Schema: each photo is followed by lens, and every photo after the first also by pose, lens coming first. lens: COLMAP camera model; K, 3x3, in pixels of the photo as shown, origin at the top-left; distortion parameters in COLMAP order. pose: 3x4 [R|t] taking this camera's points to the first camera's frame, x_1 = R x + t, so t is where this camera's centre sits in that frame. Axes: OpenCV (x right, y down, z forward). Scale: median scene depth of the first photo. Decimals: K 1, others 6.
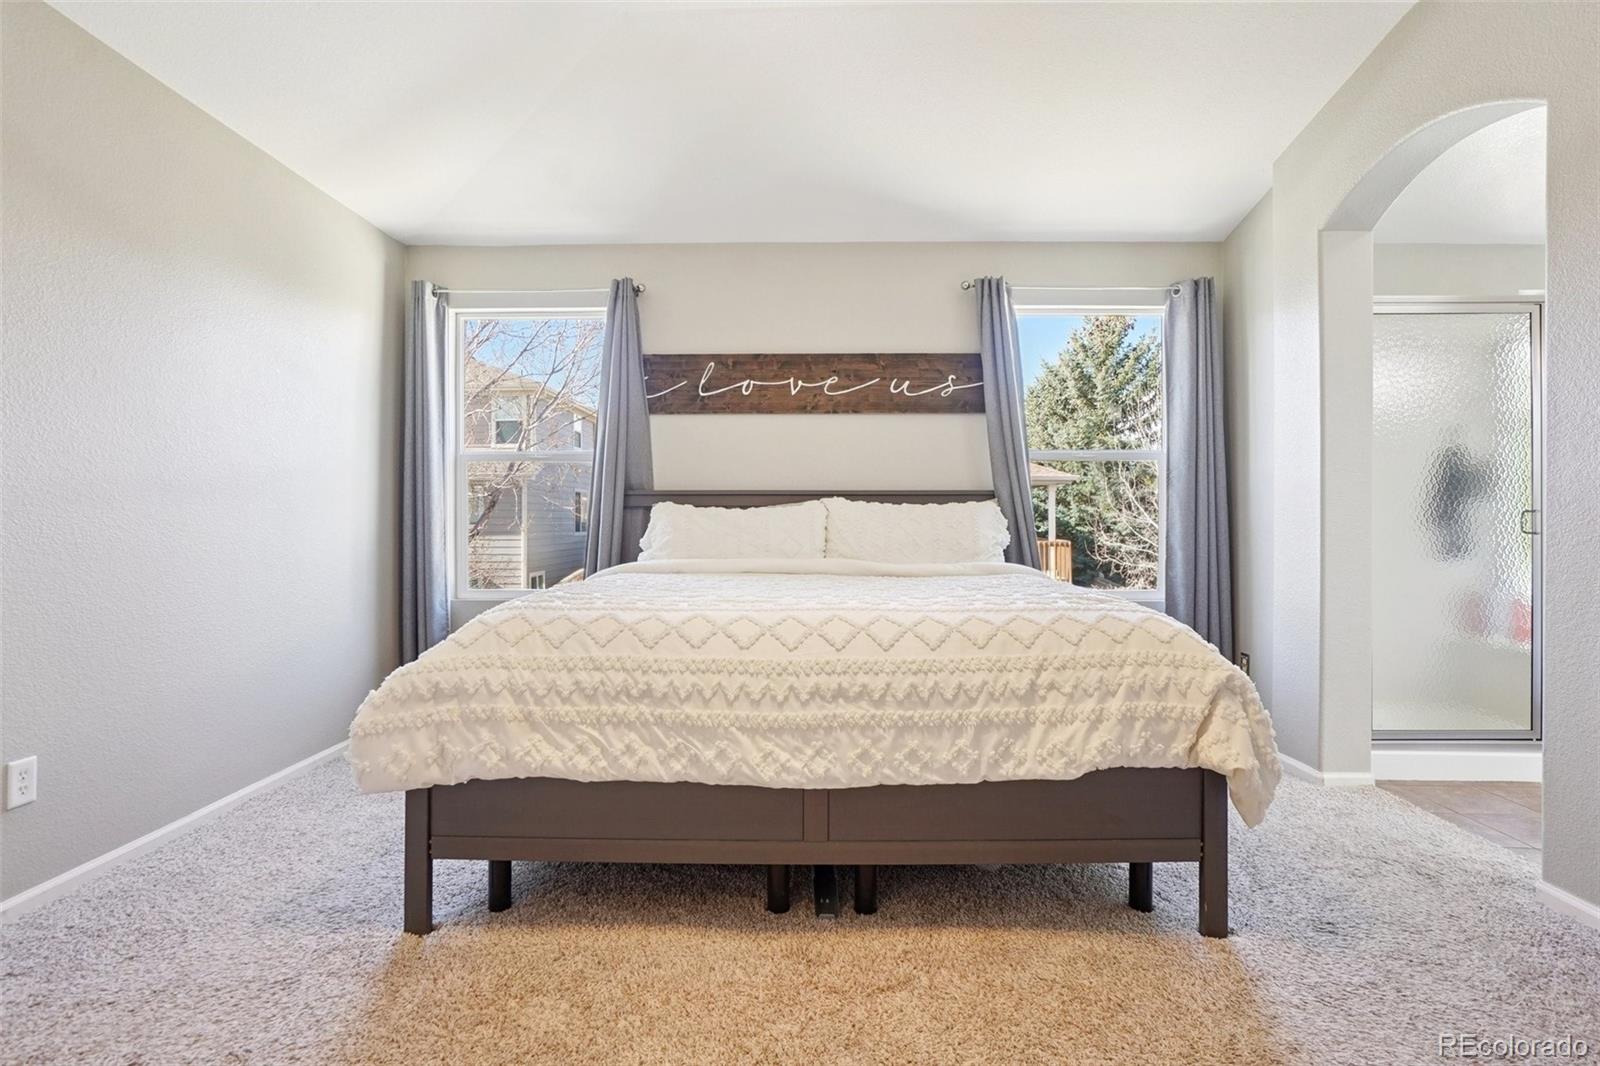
lens RADIAL K [[849.3, 0, 812.2], [0, 849.3, 529.6], [0, 0, 1]] dist [-0.024167, 0.014106]
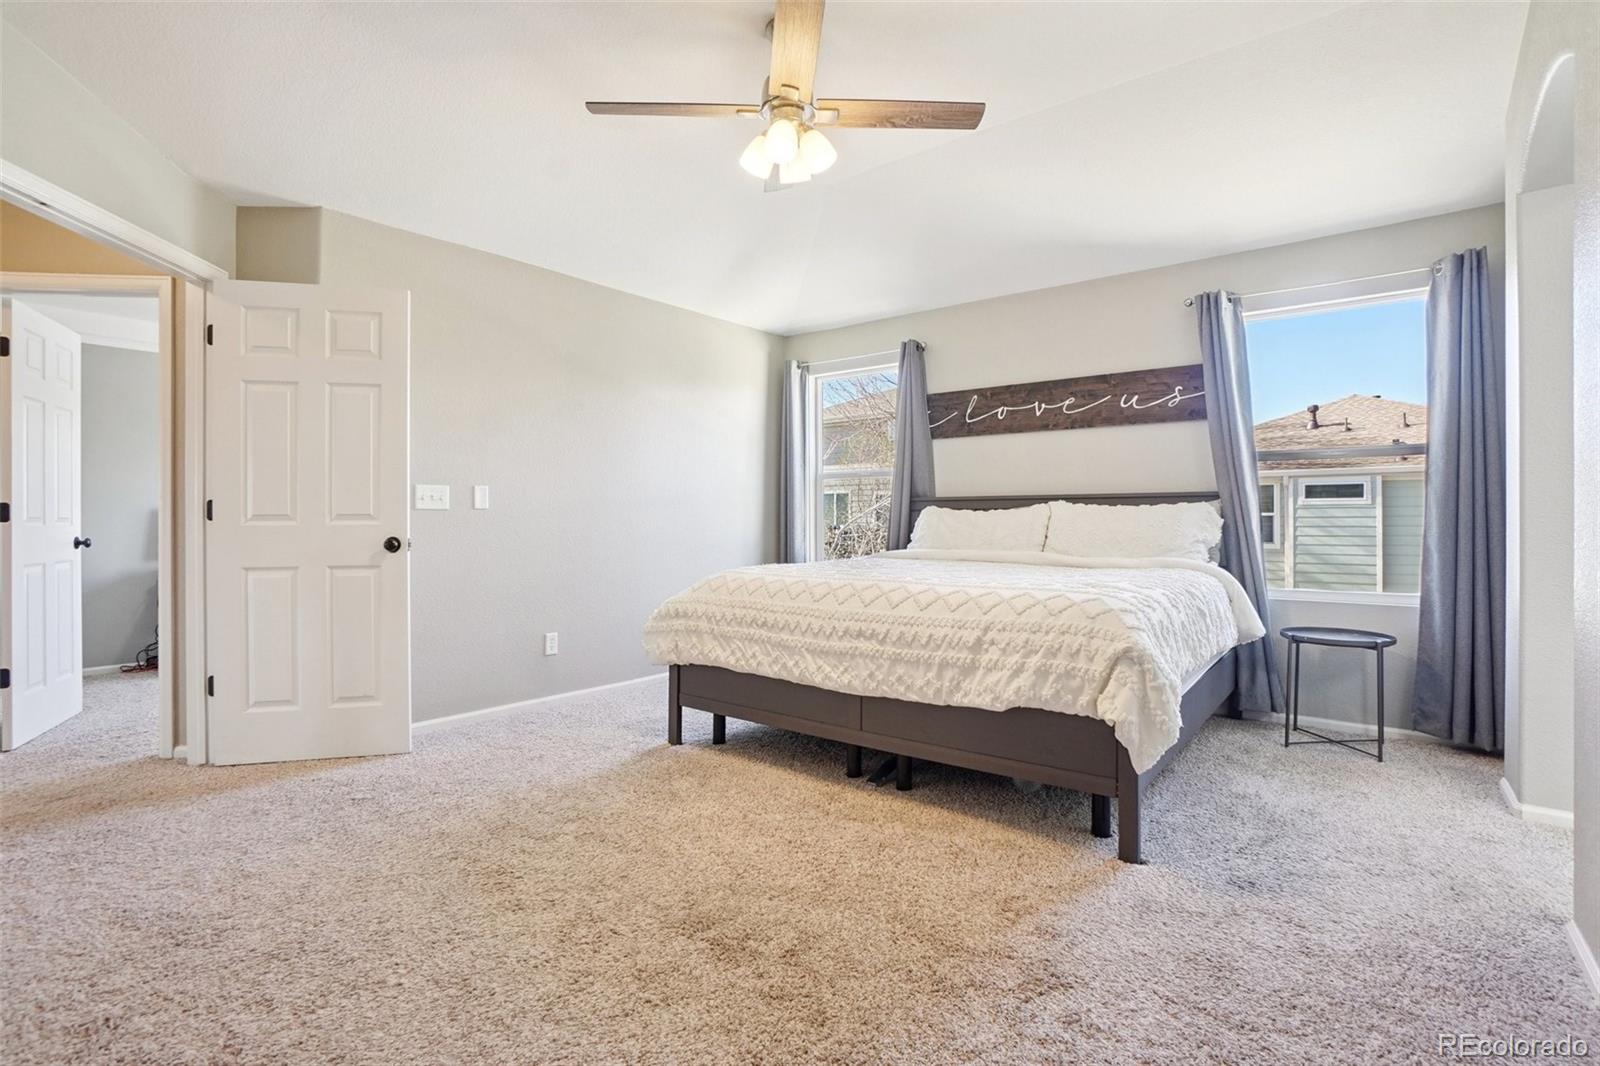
lens RADIAL K [[794.0, 0, 795.6], [0, 794.0, 531.3], [0, 0, 1]] dist [-0.015462, 0.003678]
pose [[0.786716, 0.008620, -0.617255, 0.747733], [-0.005497, 0.999961, 0.006958, -0.001307], [0.617291, -0.002081, 0.786733, -0.183956]]
